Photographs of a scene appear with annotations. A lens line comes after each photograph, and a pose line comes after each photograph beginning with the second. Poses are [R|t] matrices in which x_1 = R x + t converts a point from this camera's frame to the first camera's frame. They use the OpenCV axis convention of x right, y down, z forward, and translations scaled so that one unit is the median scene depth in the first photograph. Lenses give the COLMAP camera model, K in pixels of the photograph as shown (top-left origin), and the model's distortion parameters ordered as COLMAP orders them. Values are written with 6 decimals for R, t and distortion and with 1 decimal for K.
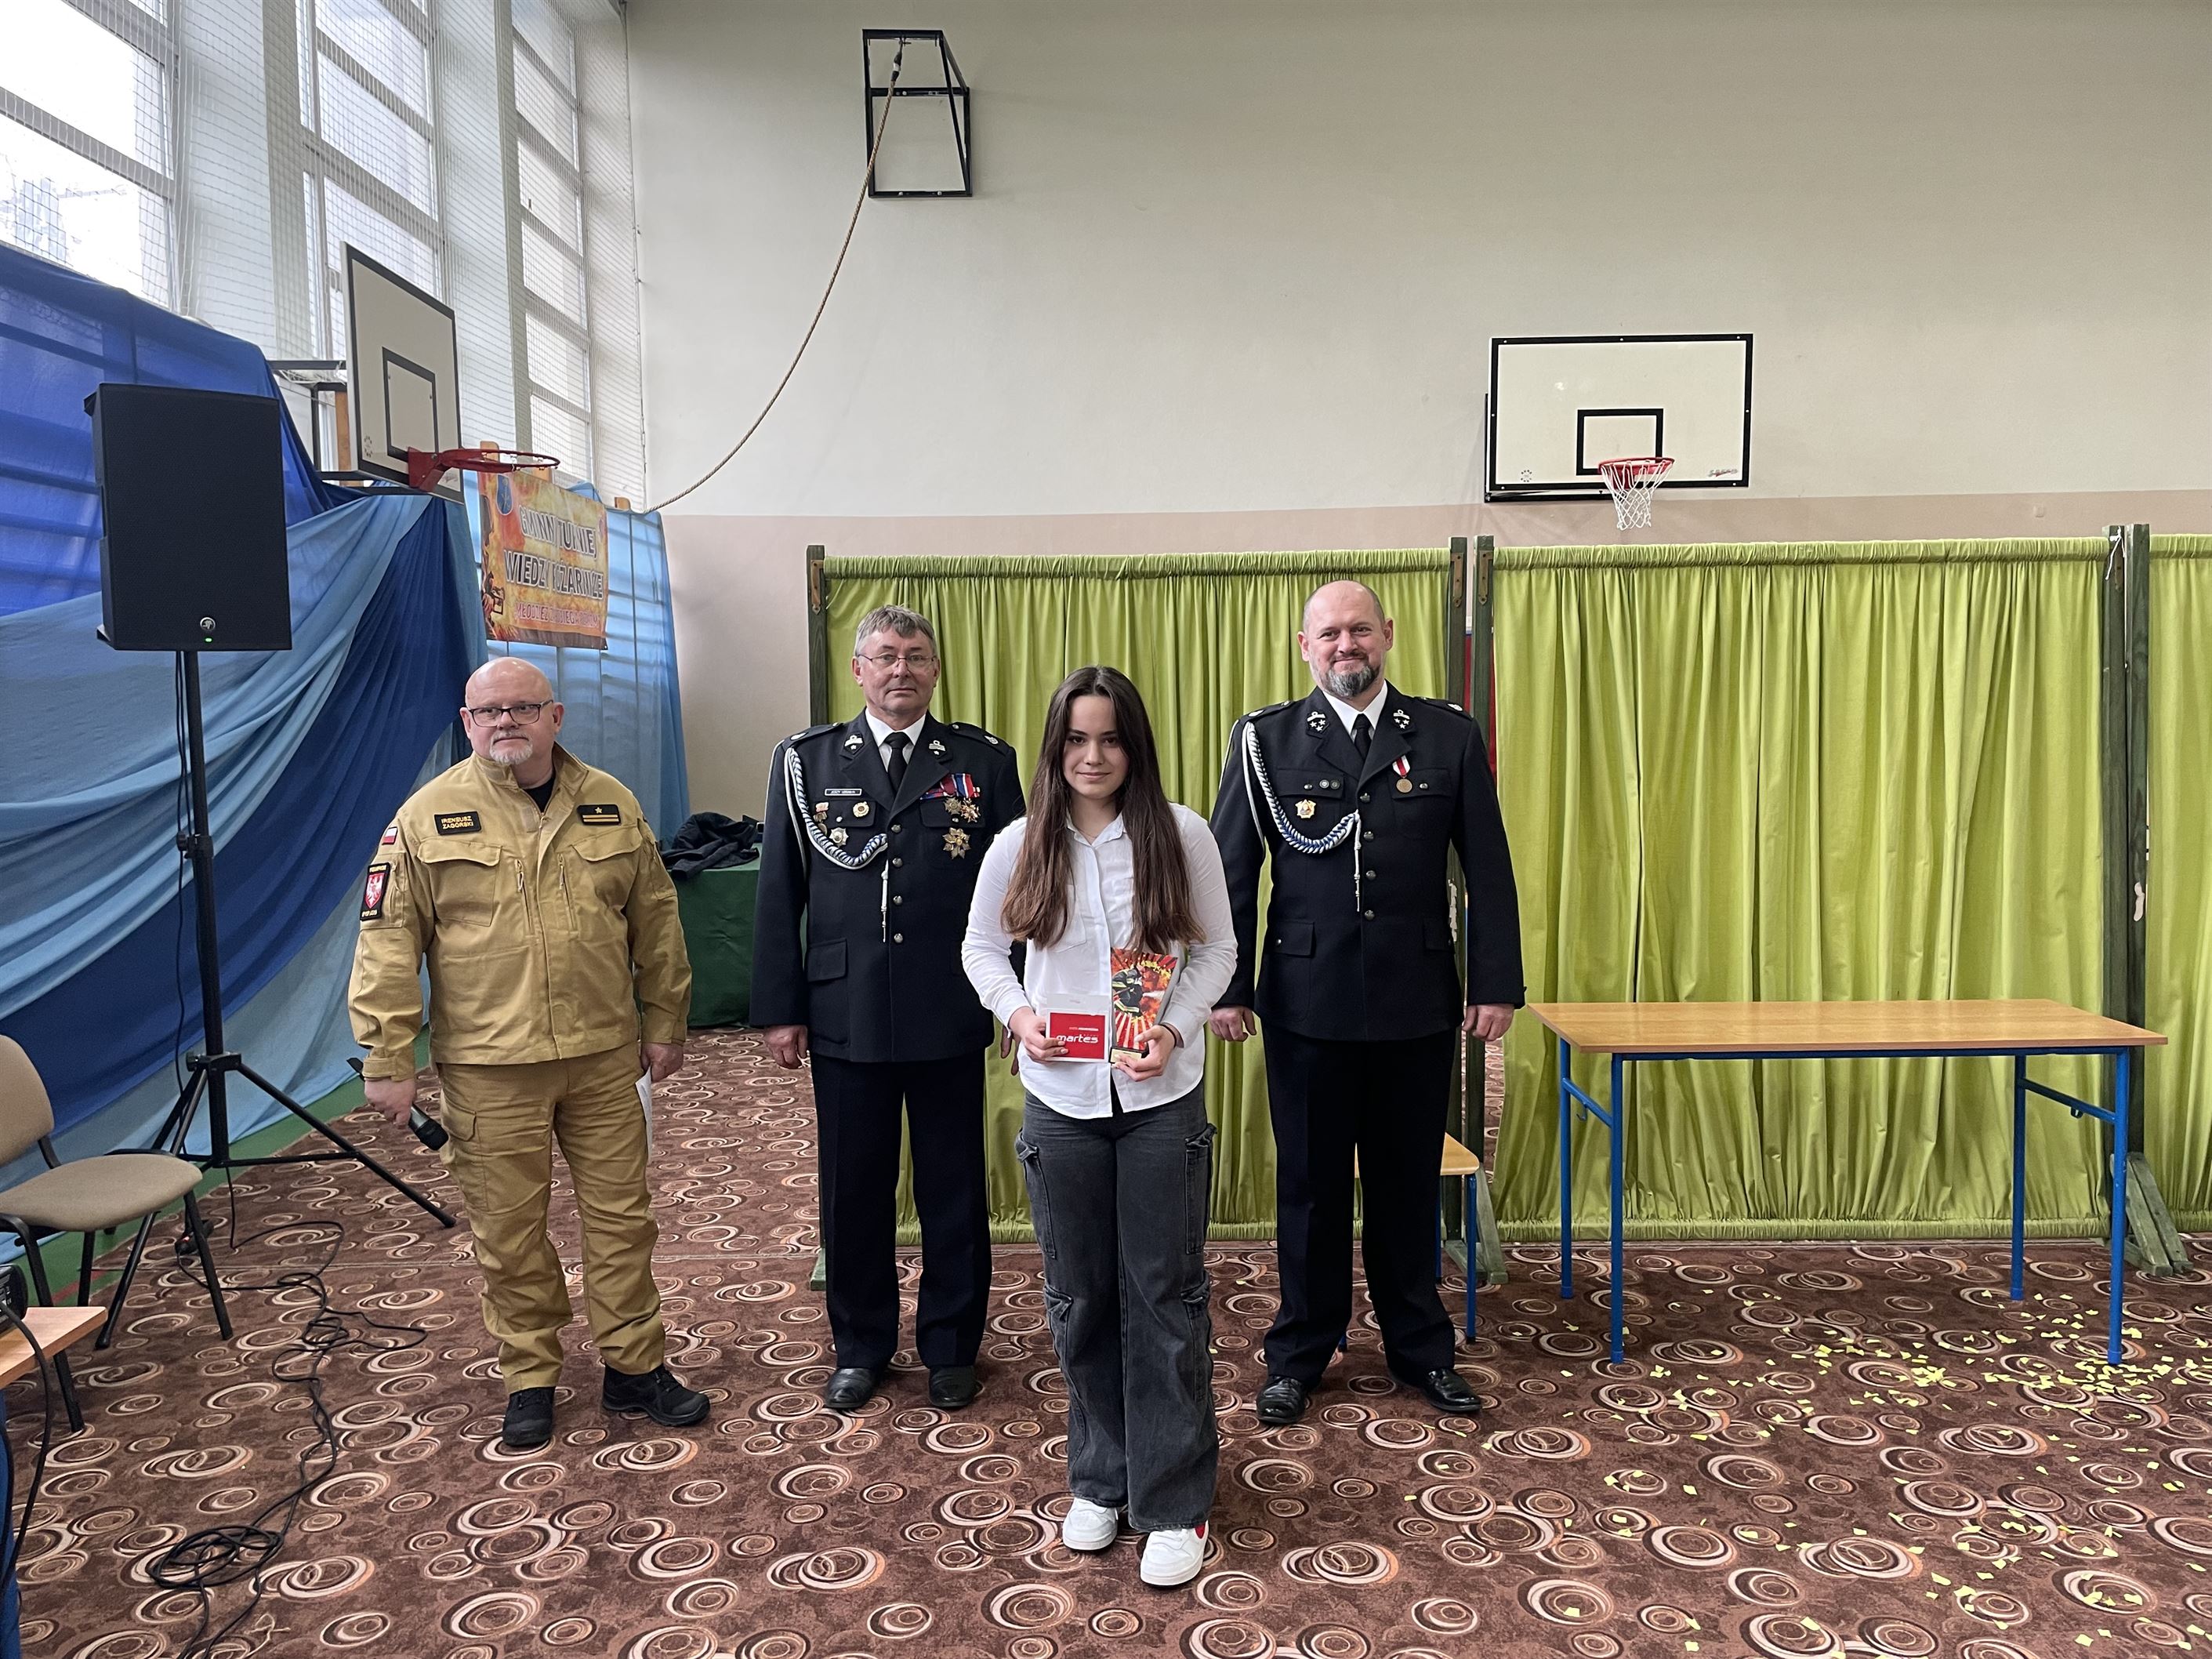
lens RADIAL K [[1669.0, 0, 1088.6], [0, 1669.0, 813.3], [0, 0, 1]] dist [0.101816, -0.133475]
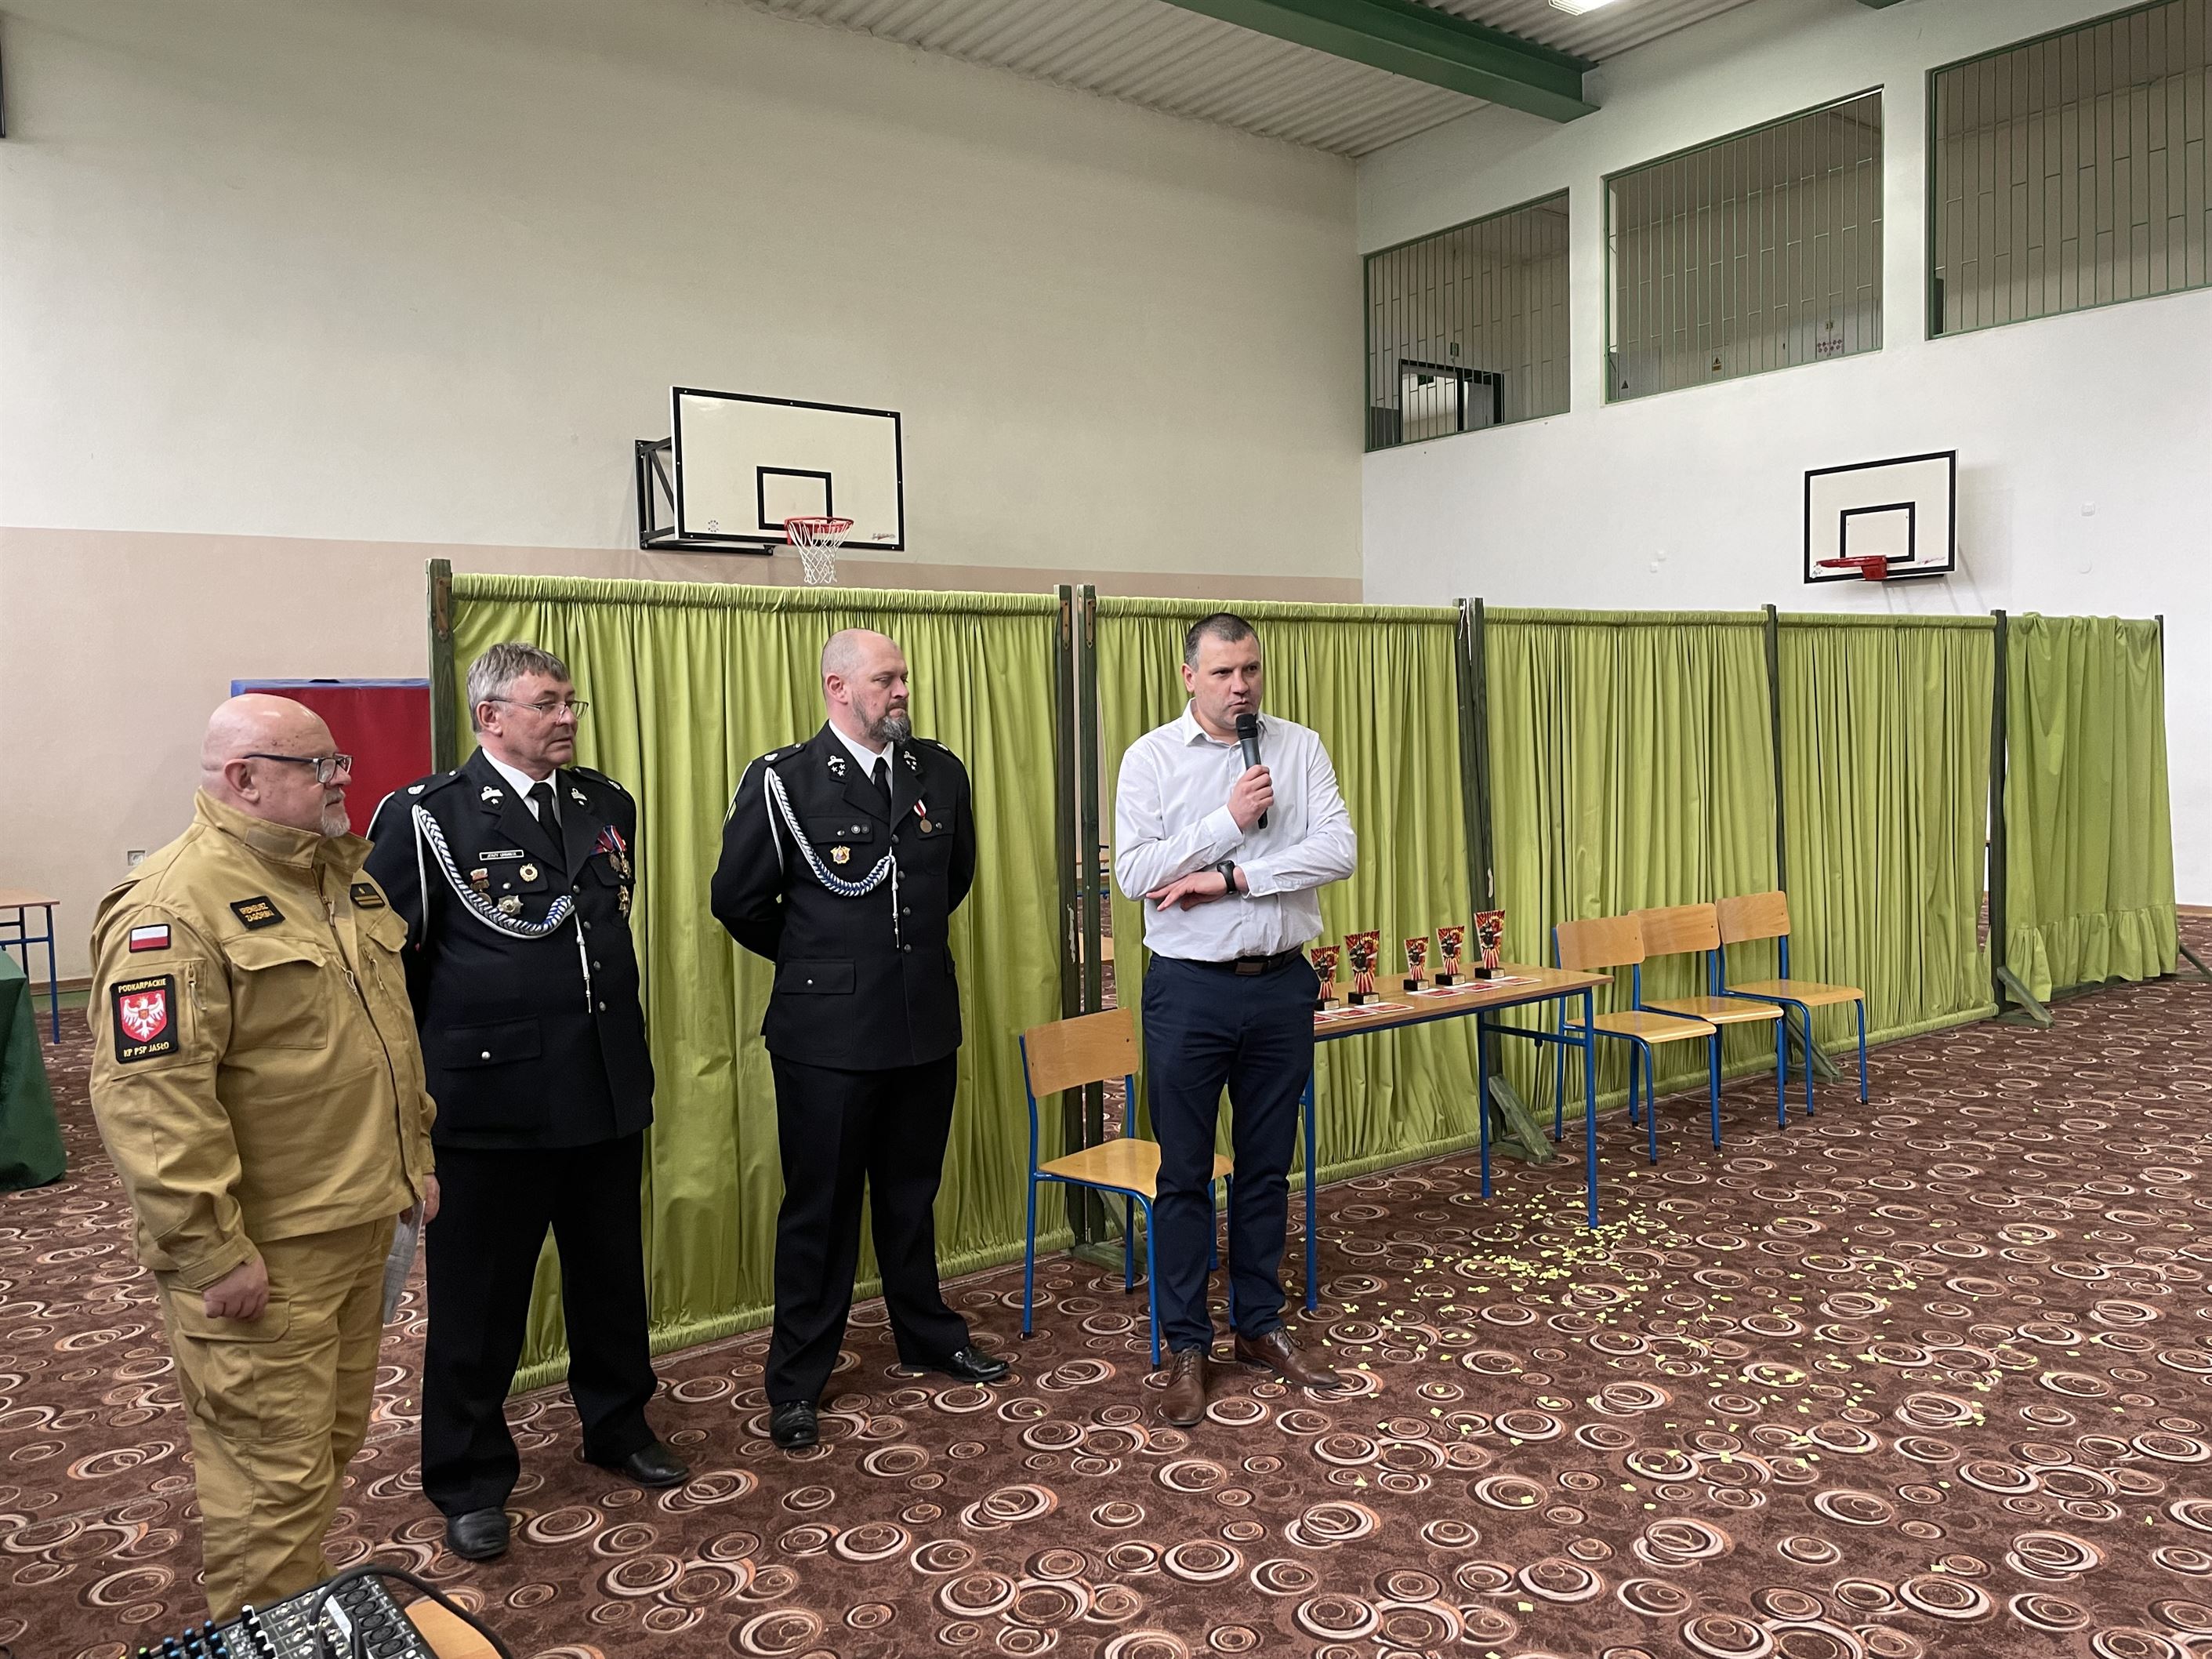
lens RADIAL K [[1662.5, 0, 1127.6], [0, 1662.5, 817.3], [0, 0, 1]] dist [0.091517, -0.117862]
pose [[0.797992, -0.042044, 0.601200, -0.387138], [0.059143, 0.998212, -0.008694, -0.004695], [-0.599760, 0.042494, 0.799051, 0.132014]]
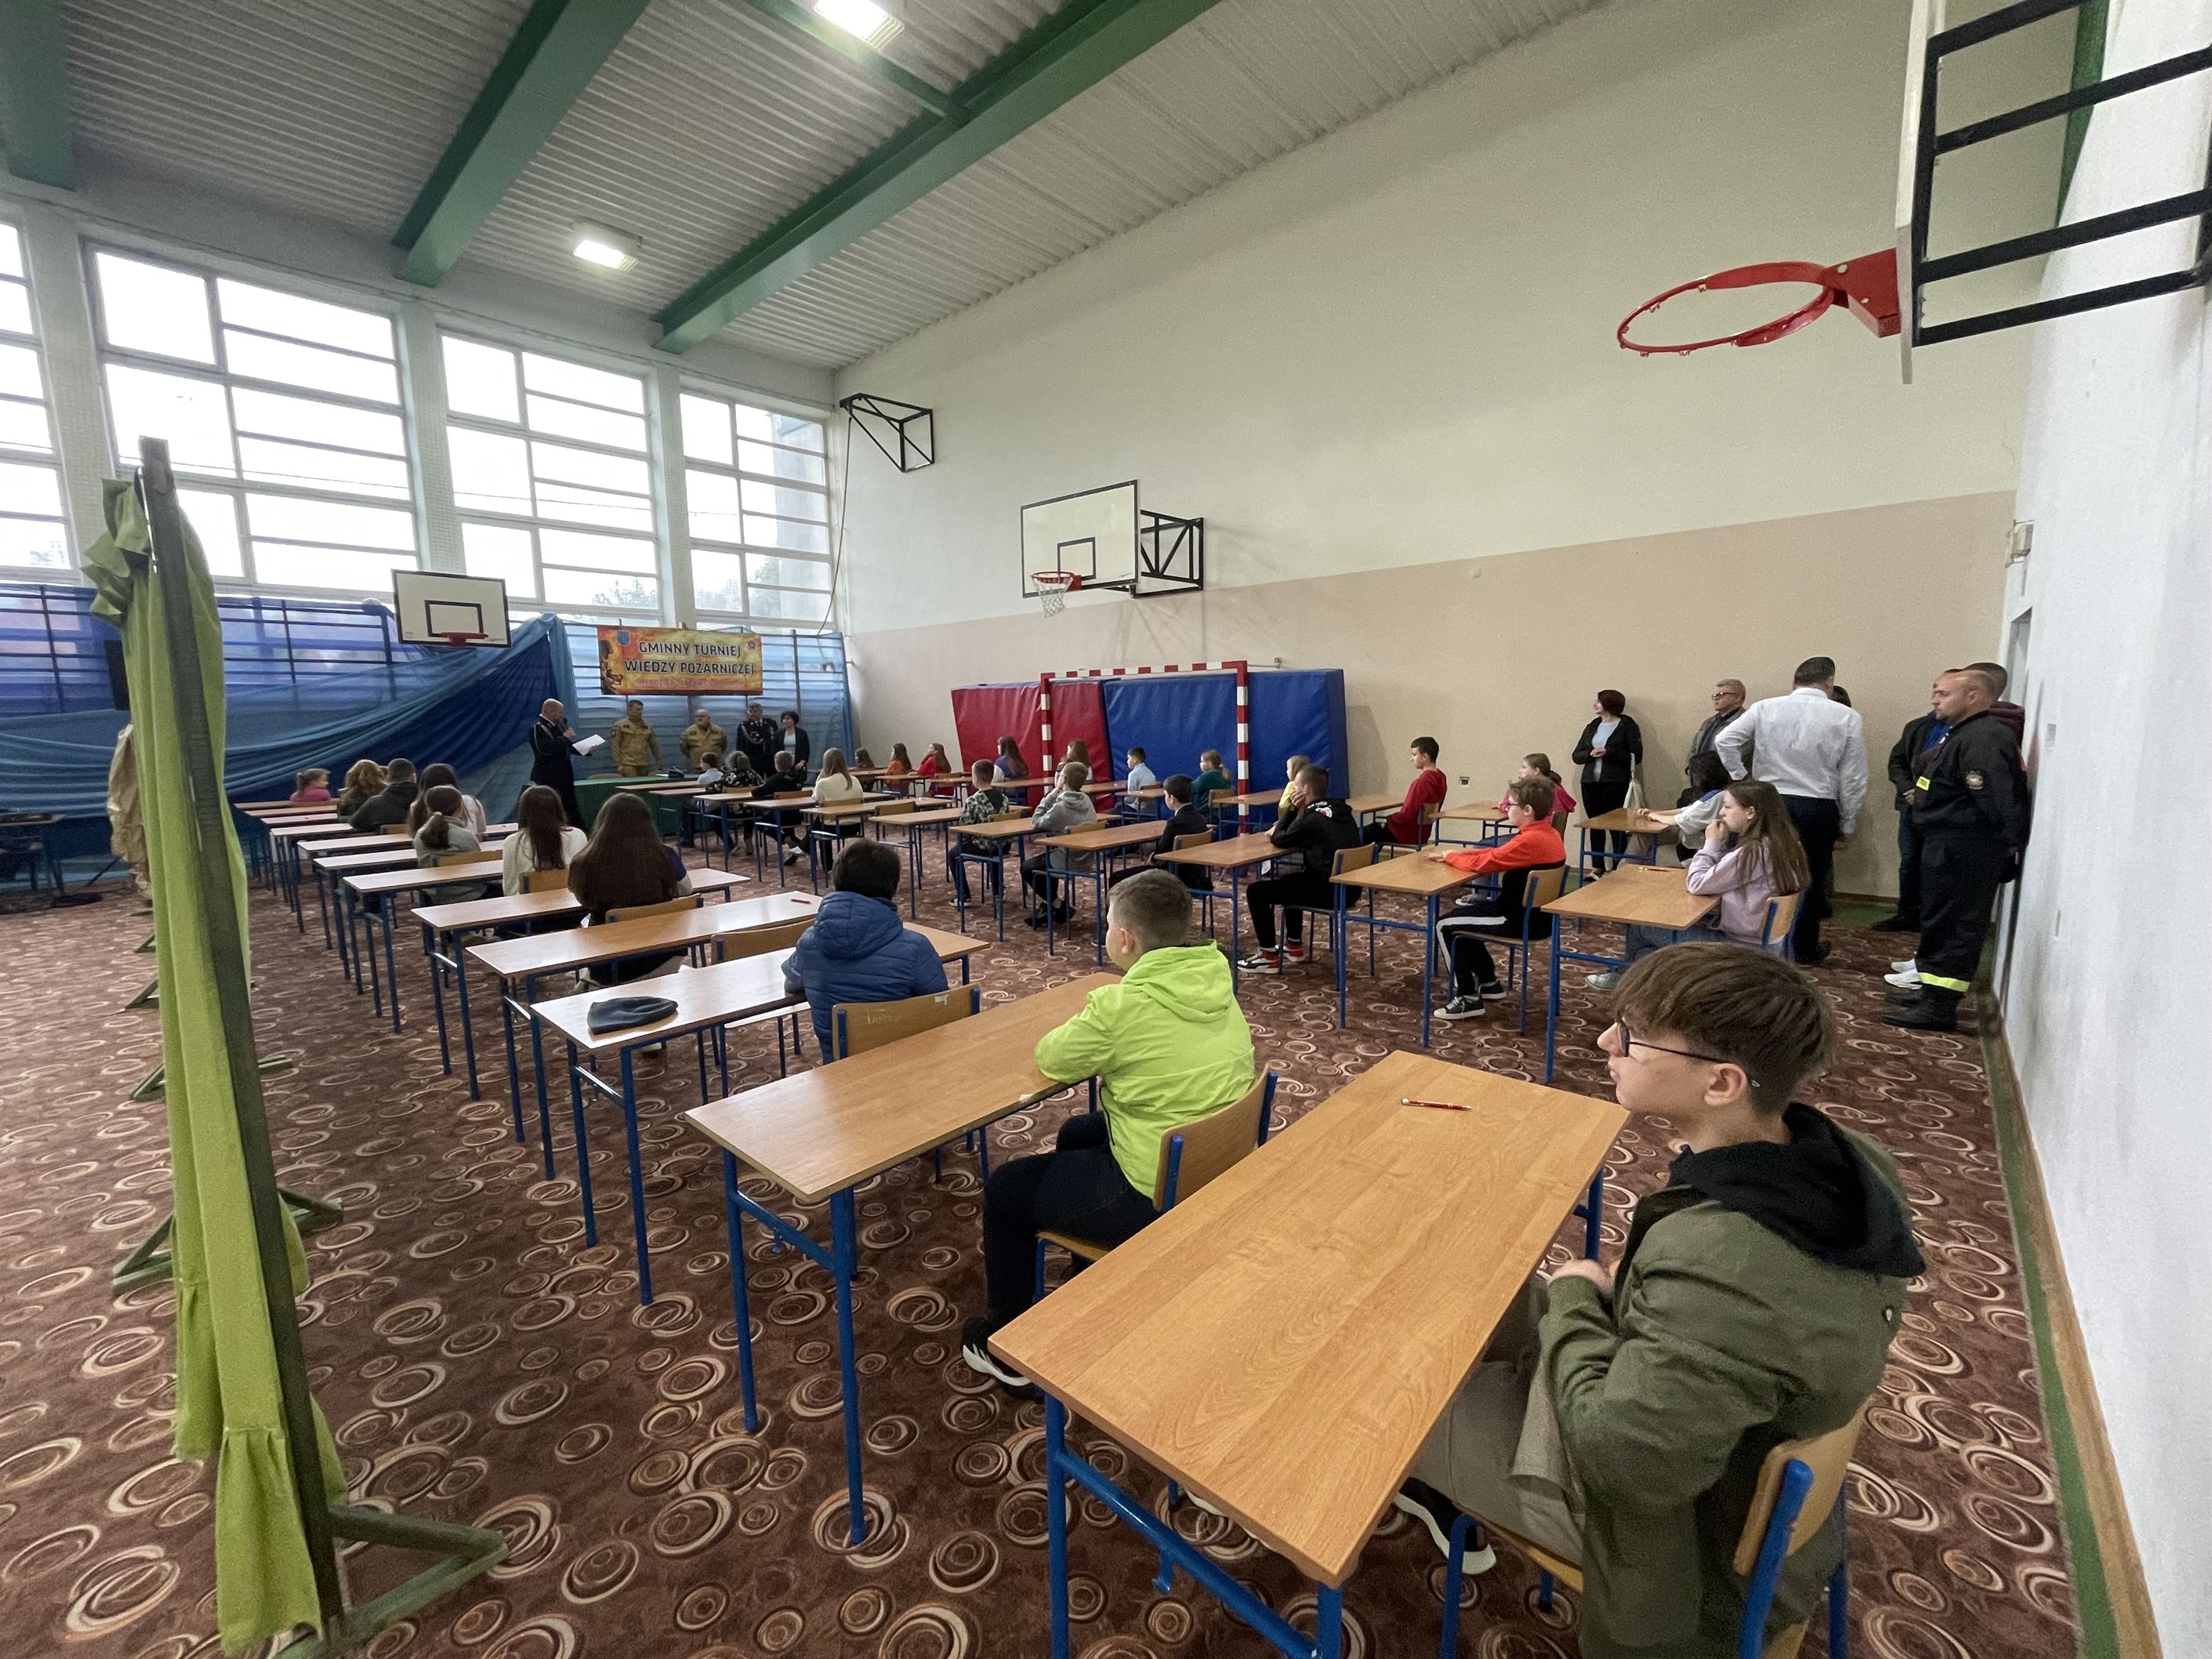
lens RADIAL K [[895.9, 0, 1108.7], [0, 895.9, 824.6], [0, 0, 1]] dist [-0.002653, 0.000669]
pose [[0.736531, 0.091664, -0.670164, 2.329371], [-0.047605, 0.995343, 0.083821, -0.110022], [0.674726, -0.029834, 0.737465, 0.971145]]
